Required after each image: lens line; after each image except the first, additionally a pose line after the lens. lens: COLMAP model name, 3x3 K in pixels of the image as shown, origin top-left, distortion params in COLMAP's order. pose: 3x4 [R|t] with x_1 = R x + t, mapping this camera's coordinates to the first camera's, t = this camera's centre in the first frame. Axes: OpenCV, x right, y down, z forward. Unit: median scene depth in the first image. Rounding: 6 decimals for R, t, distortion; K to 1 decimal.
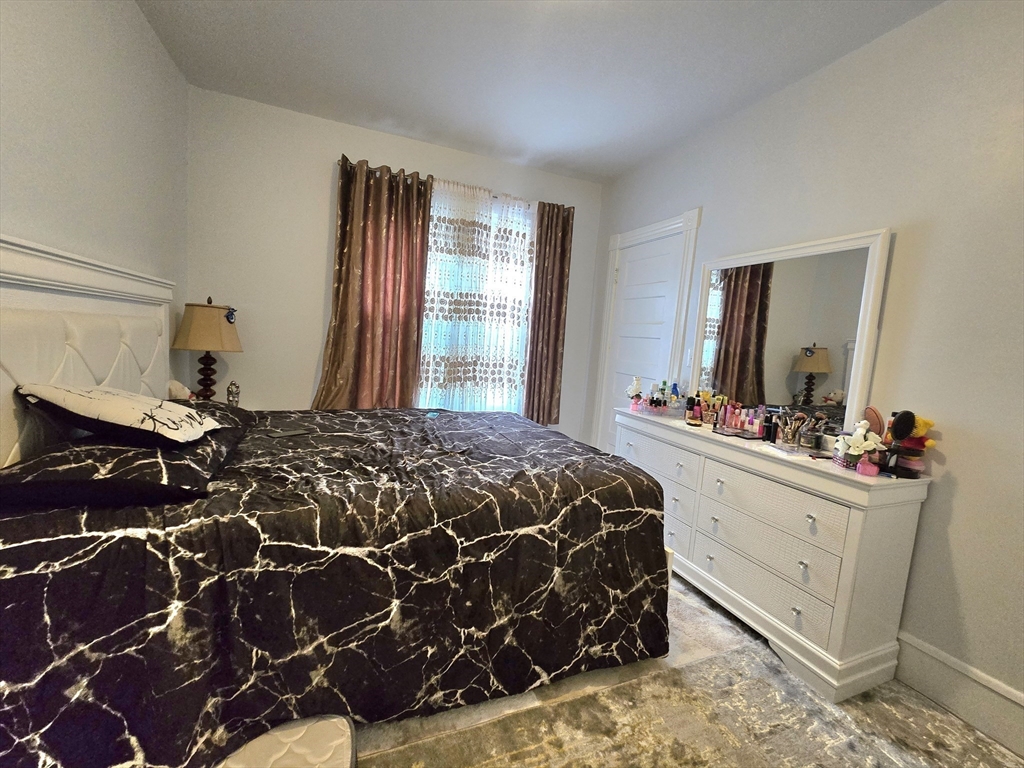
lens RADIAL K [[420.2, 0, 510.3], [0, 420.2, 383.2], [0, 0, 1]] dist [0.000463, -0.001766]
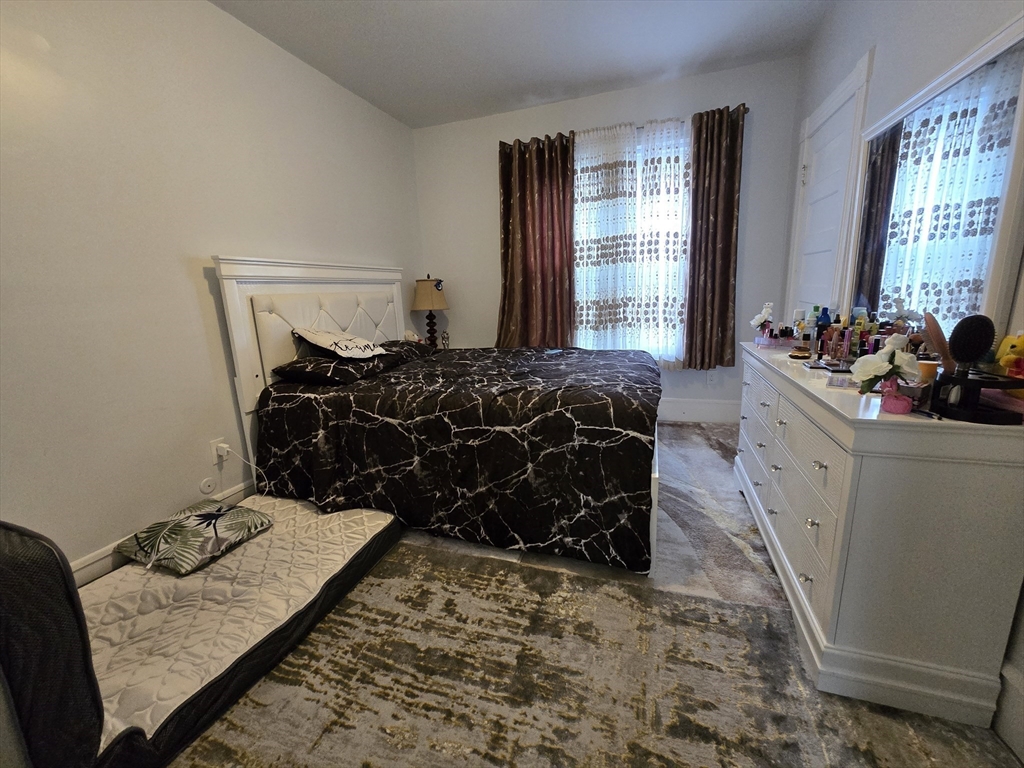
lens RADIAL K [[420.2, 0, 508.0], [0, 420.2, 383.9], [0, 0, 1]] dist [0.000463, -0.001766]
pose [[0.748955, 0.039676, -0.661431, 0.787577], [0.030401, 0.995097, 0.094115, 0.081908], [0.661923, -0.090596, 0.744077, 0.057492]]
